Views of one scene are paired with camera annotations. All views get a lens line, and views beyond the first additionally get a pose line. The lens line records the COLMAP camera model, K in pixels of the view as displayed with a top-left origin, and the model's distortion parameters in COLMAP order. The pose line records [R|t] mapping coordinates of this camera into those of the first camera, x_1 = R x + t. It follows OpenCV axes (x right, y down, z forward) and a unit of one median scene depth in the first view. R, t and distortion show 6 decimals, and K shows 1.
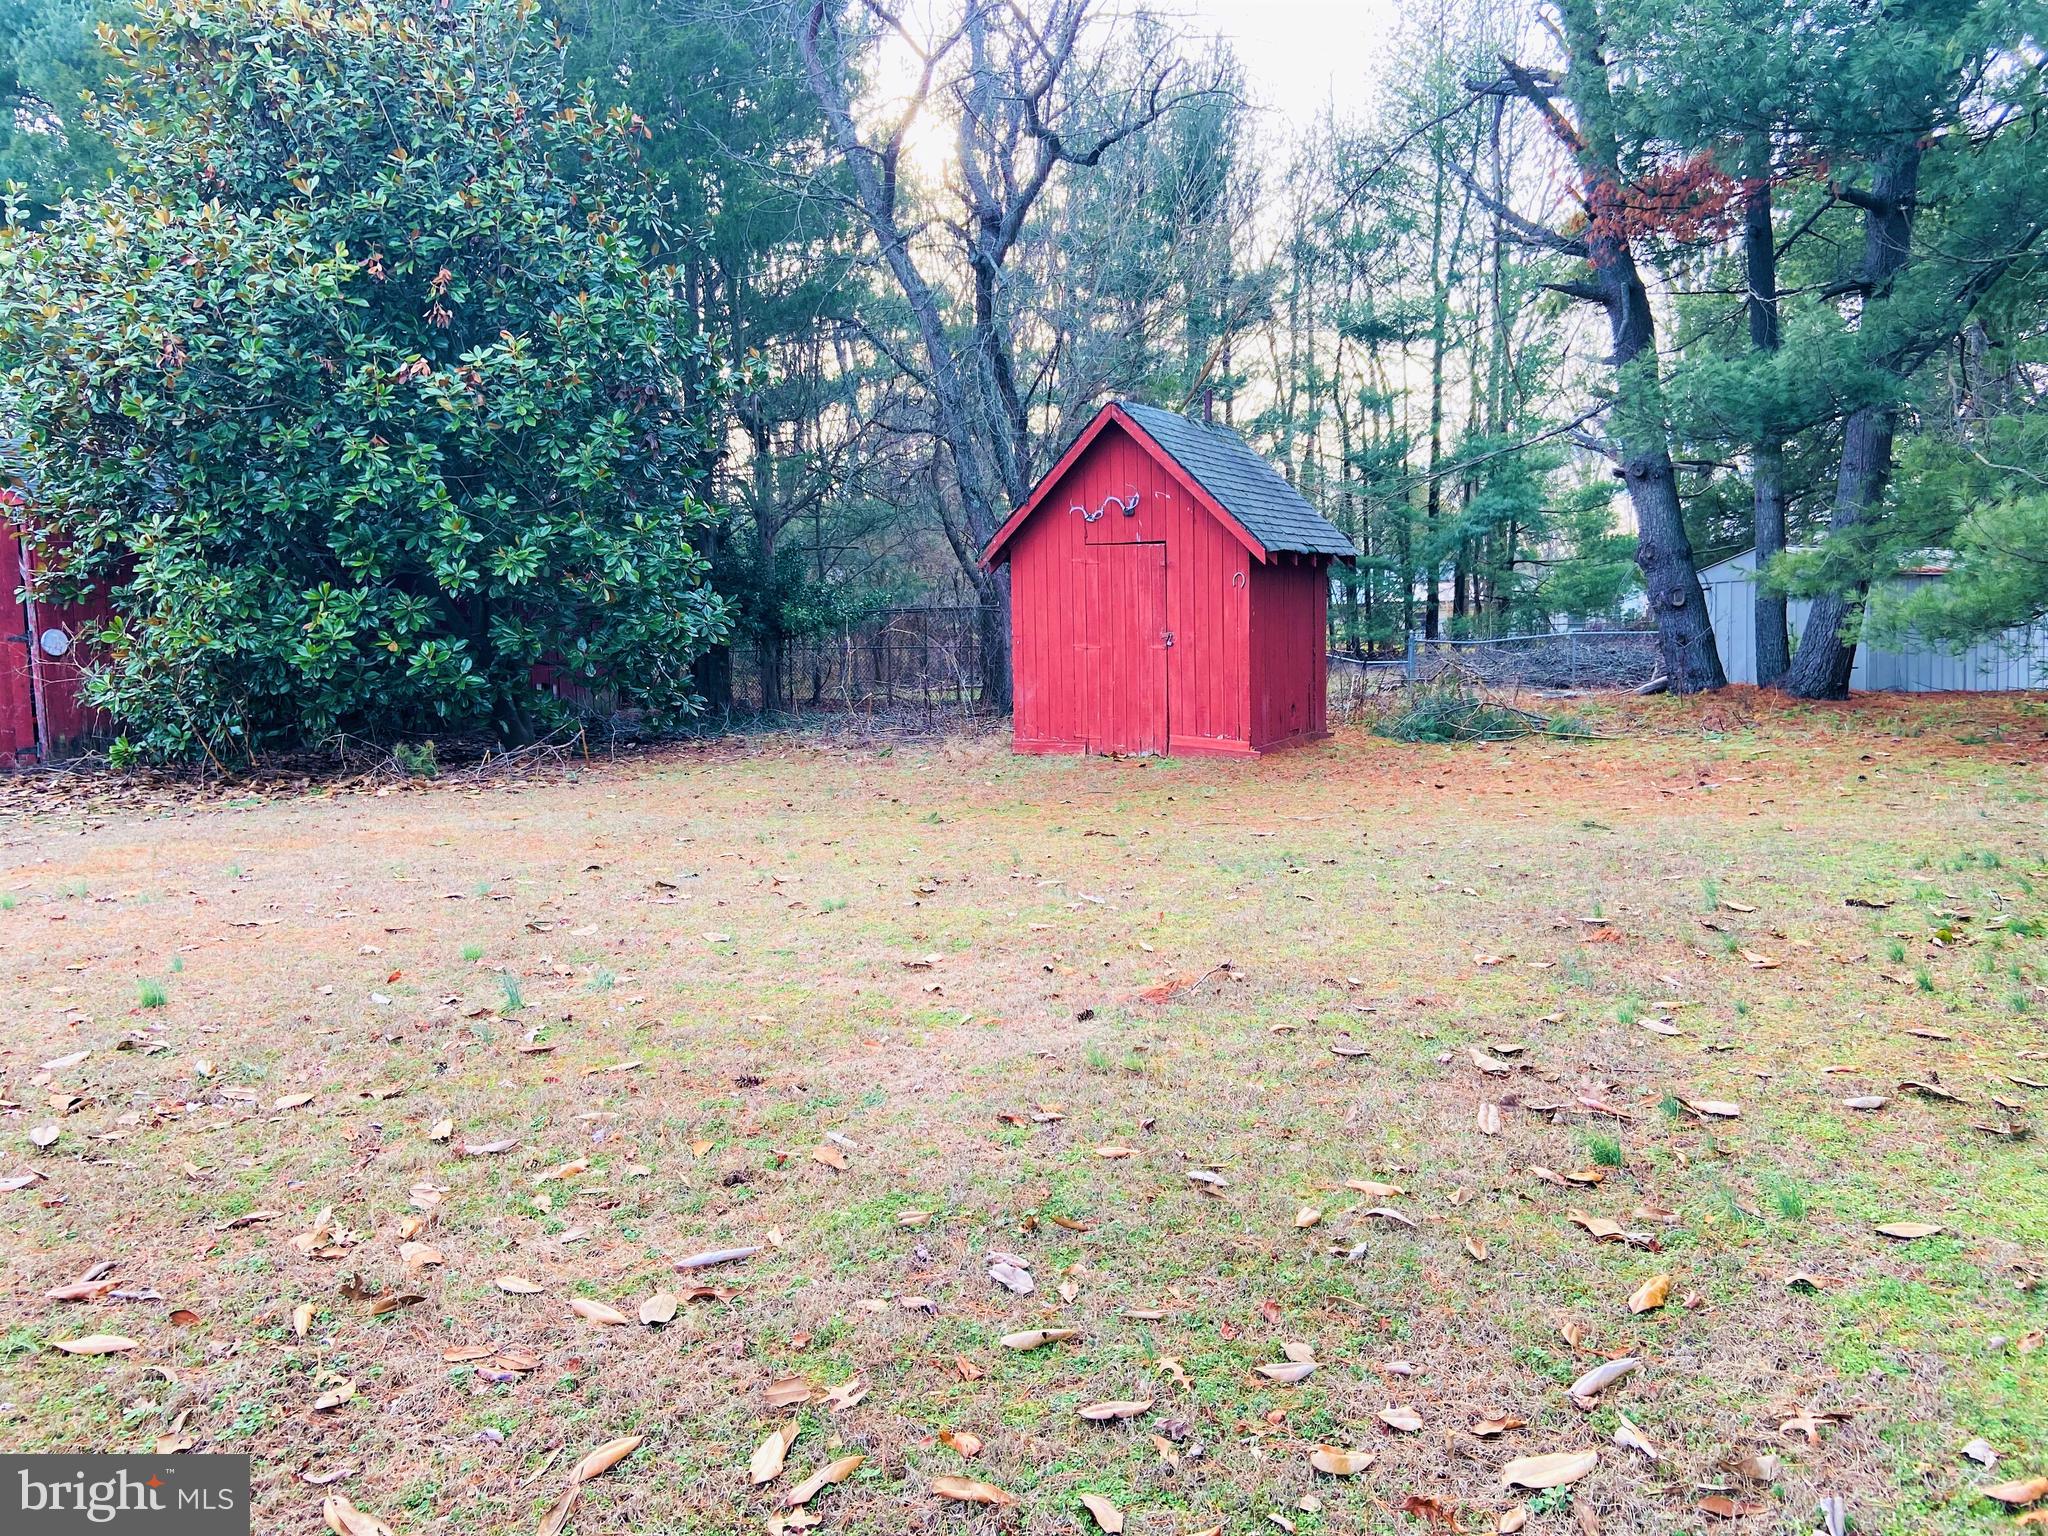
lens RADIAL K [[1538.6, 0, 1025.2], [0, 1538.6, 755.3], [0, 0, 1]] dist [0.116966, -0.140751]
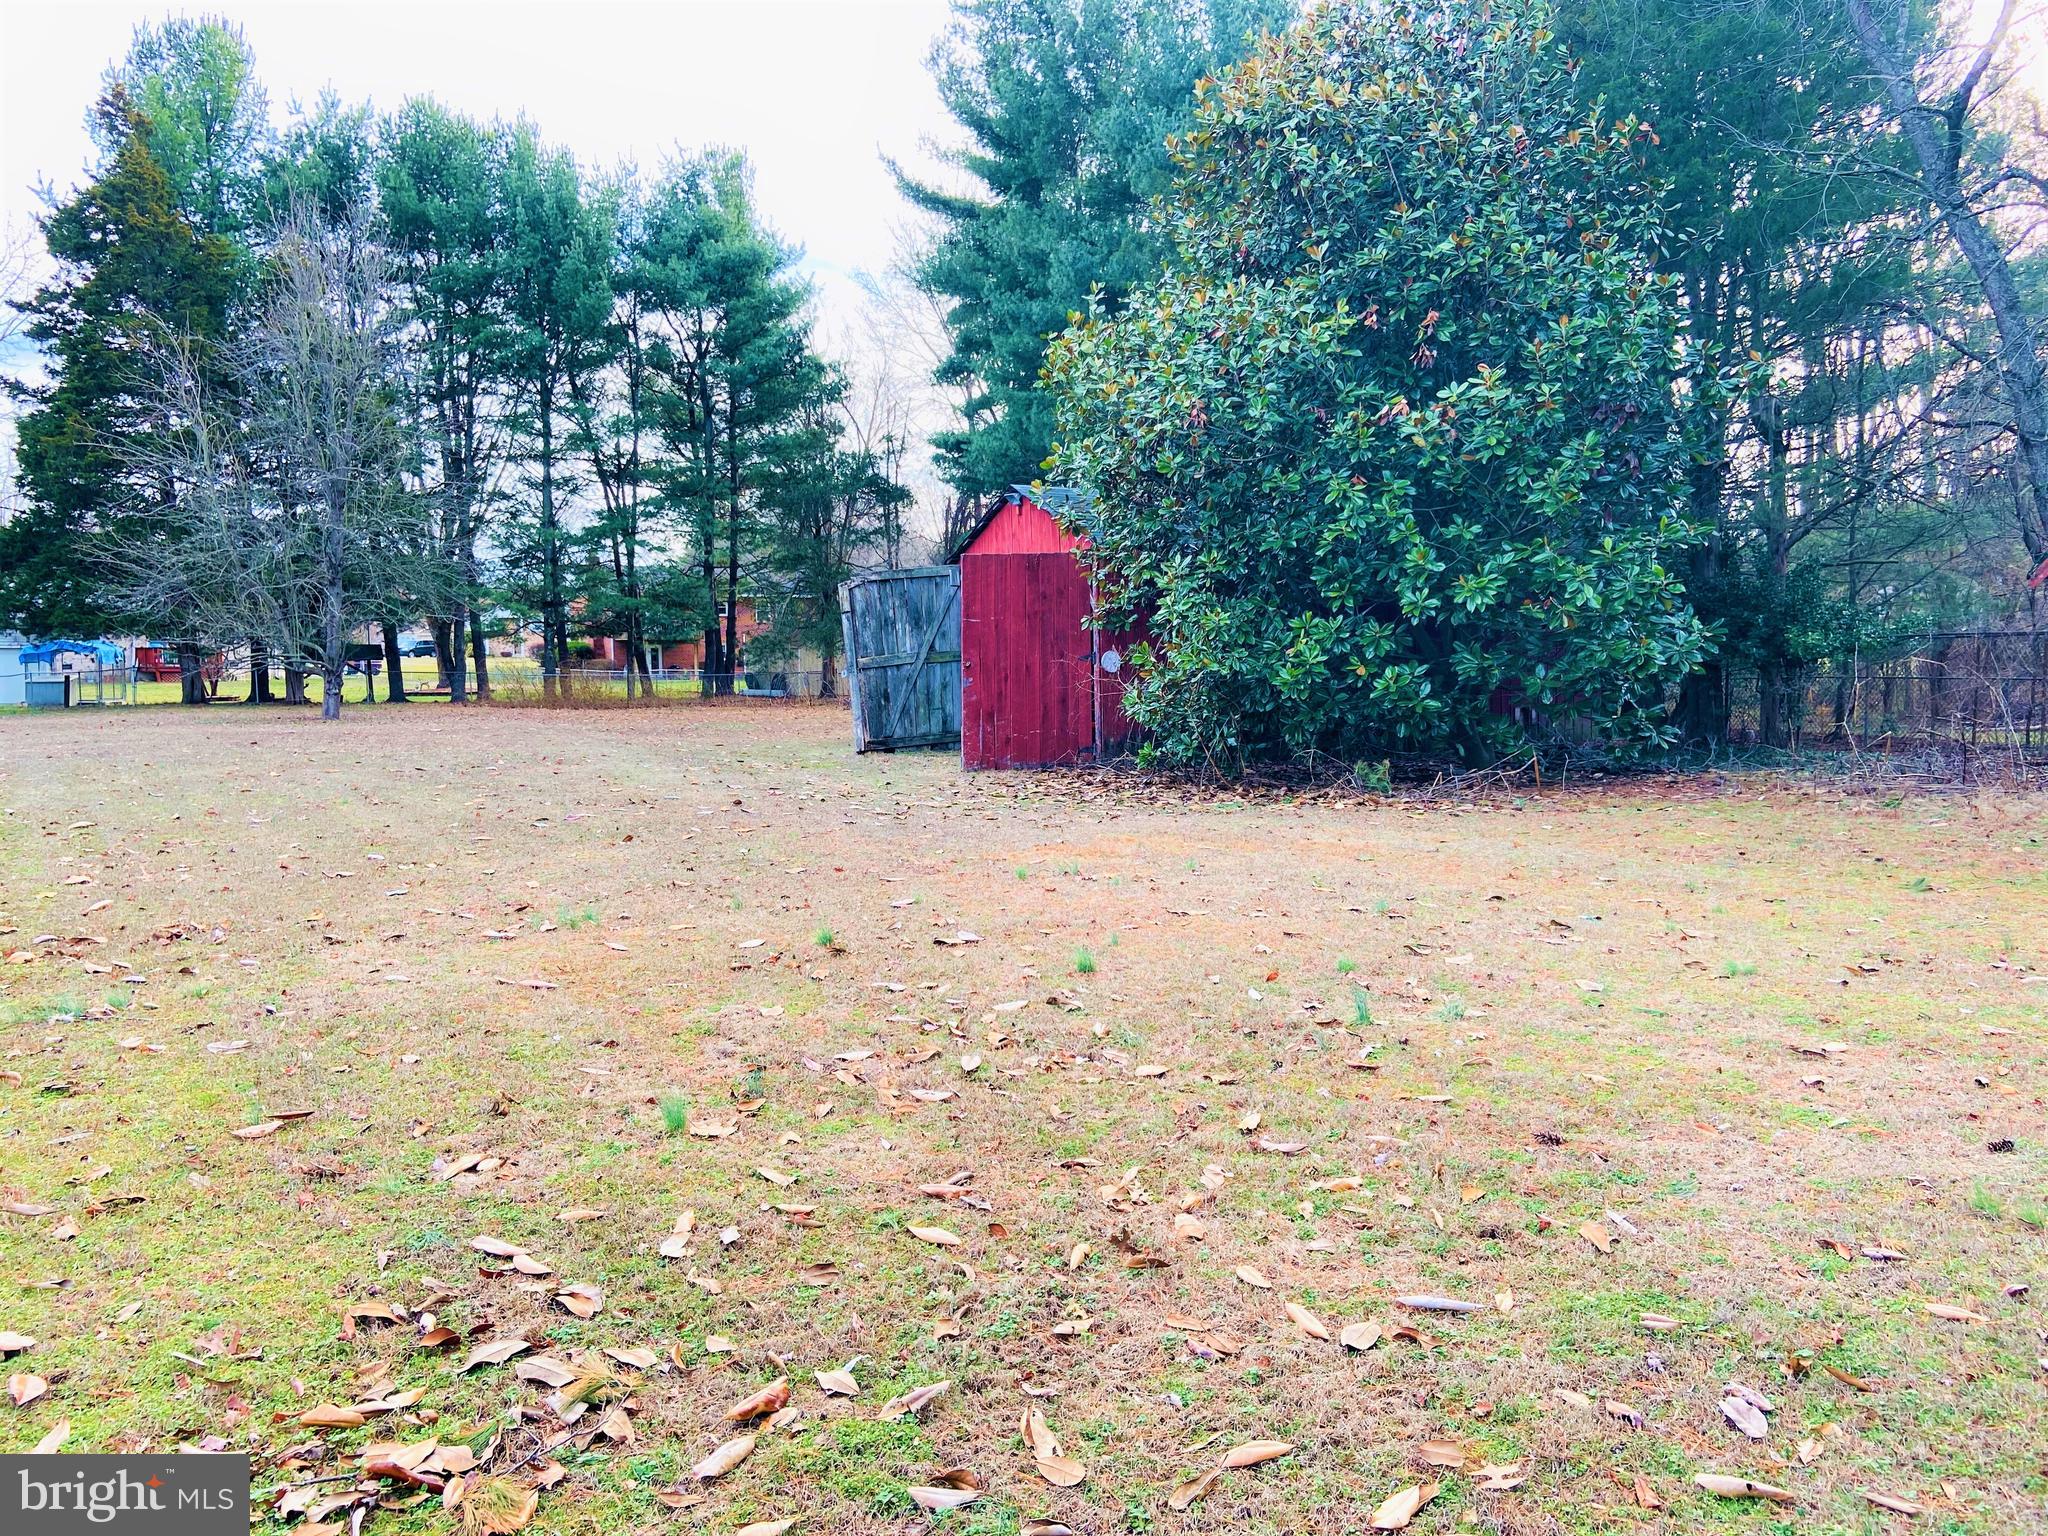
lens RADIAL K [[1538.6, 0, 1017.8], [0, 1538.6, 758.1], [0, 0, 1]] dist [0.116966, -0.140751]
pose [[0.805948, 0.054397, -0.589482, 0.037165], [-0.061255, 0.998087, 0.008355, -0.004295], [0.588809, 0.029375, 0.807739, 0.005592]]
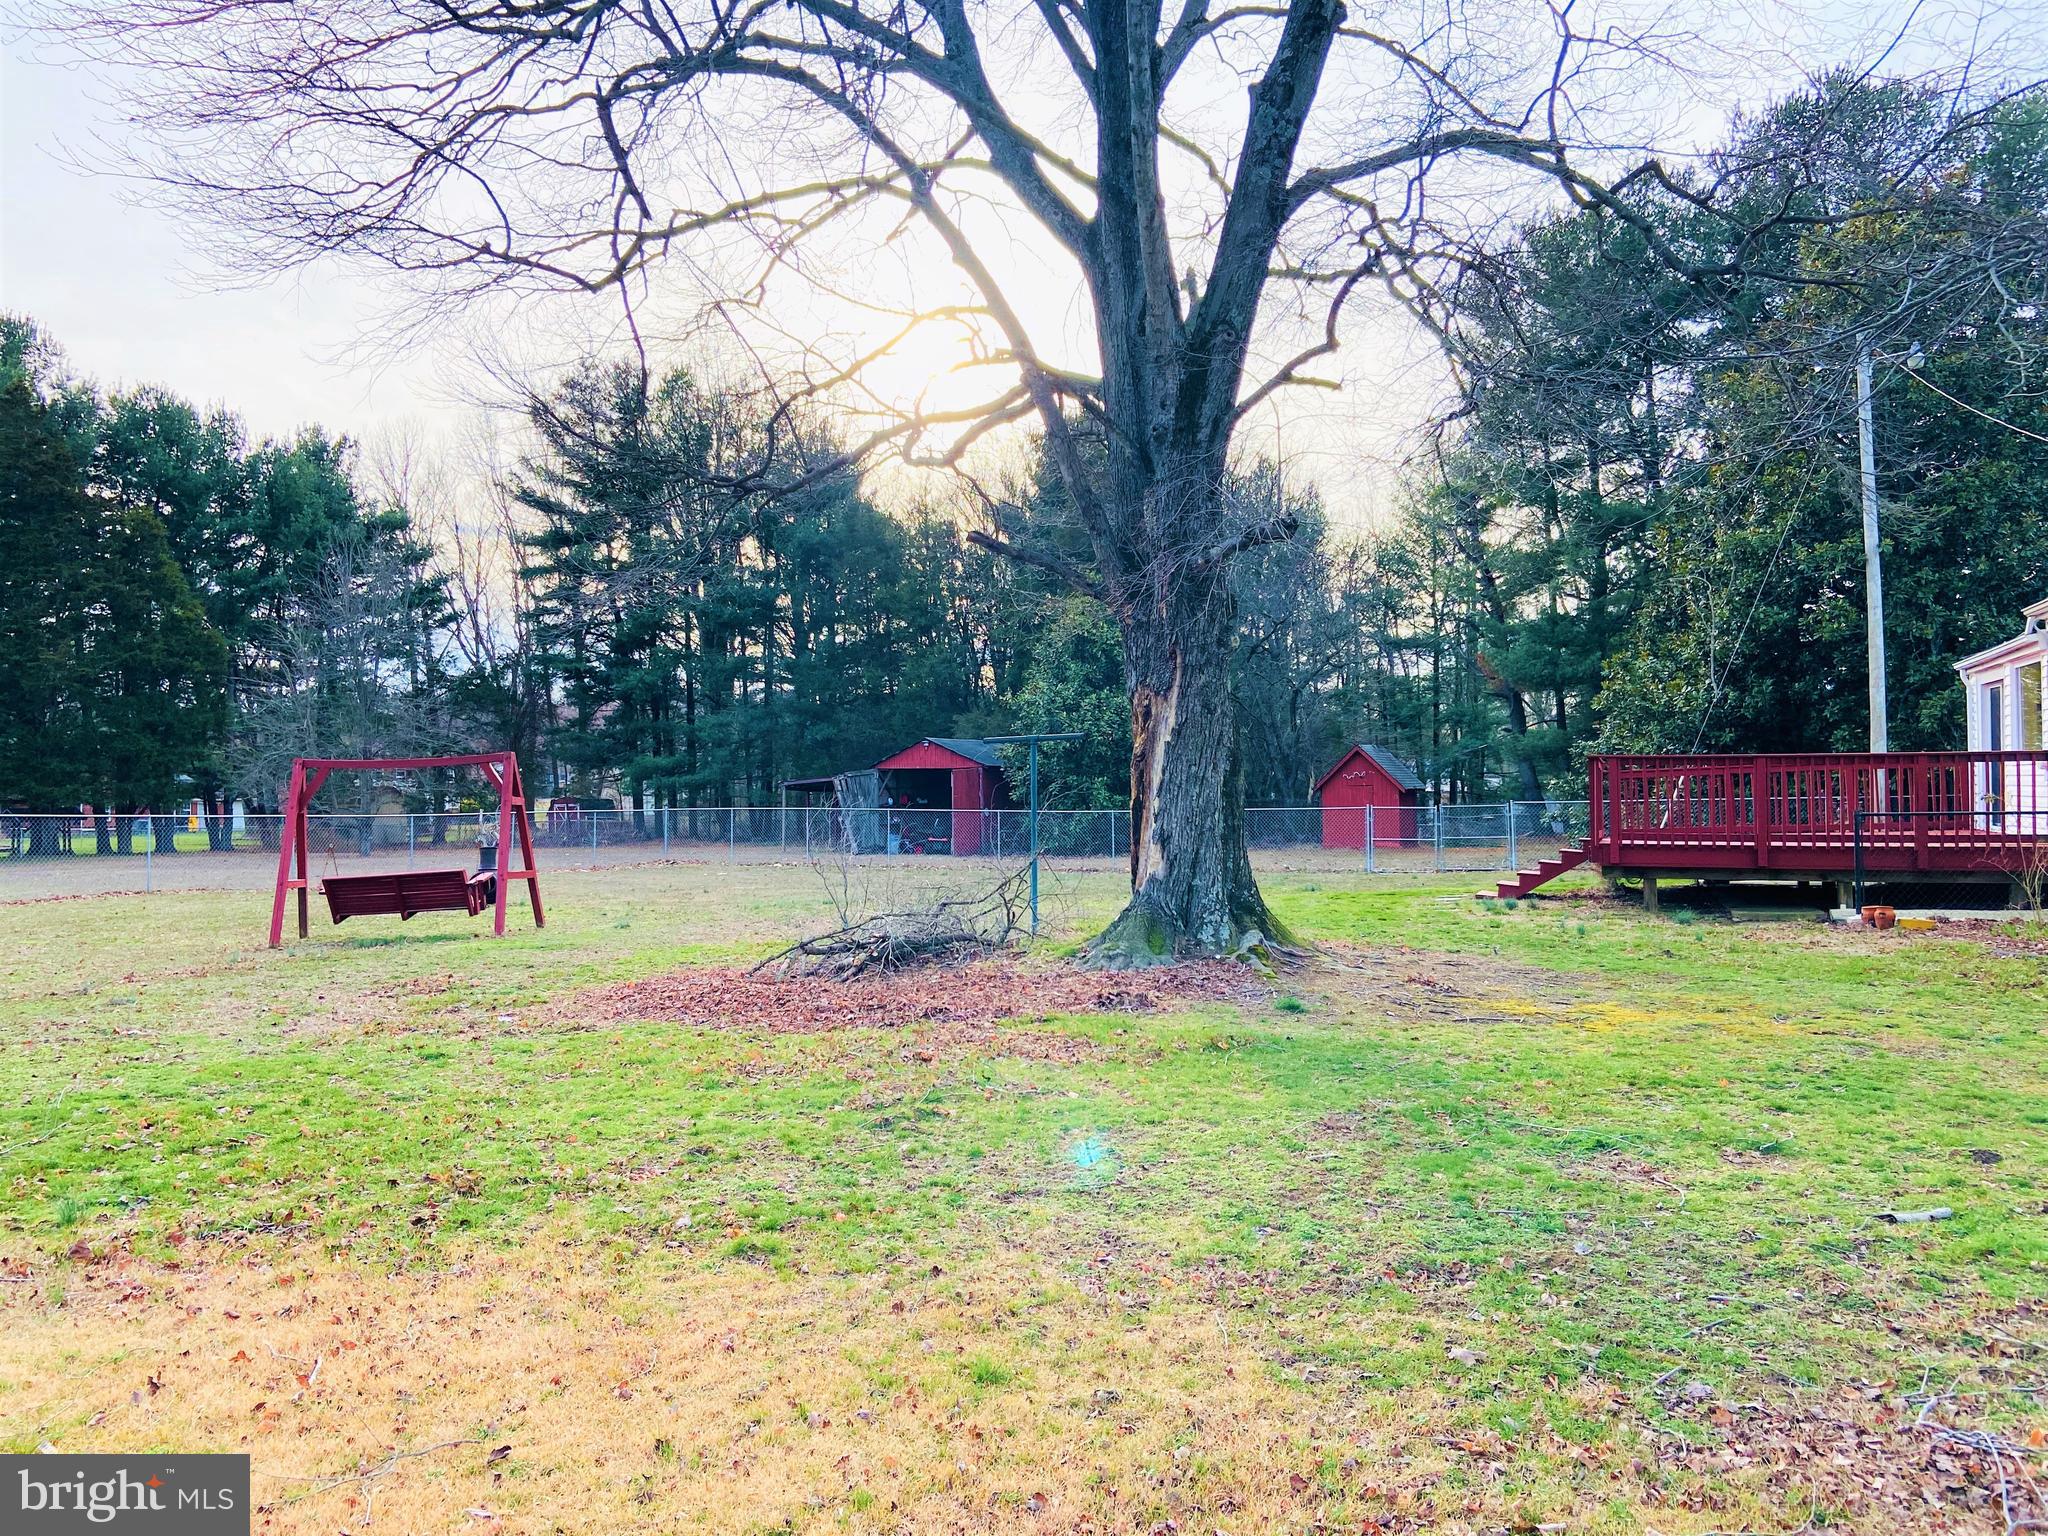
lens RADIAL K [[1538.6, 0, 1029.3], [0, 1538.6, 770.6], [0, 0, 1]] dist [0.116966, -0.140751]
pose [[0.999983, 0.005773, -0.001186, -0.506969], [-0.005866, 0.994369, -0.105814, 0.163493], [0.000569, 0.105820, 0.994385, -1.921087]]
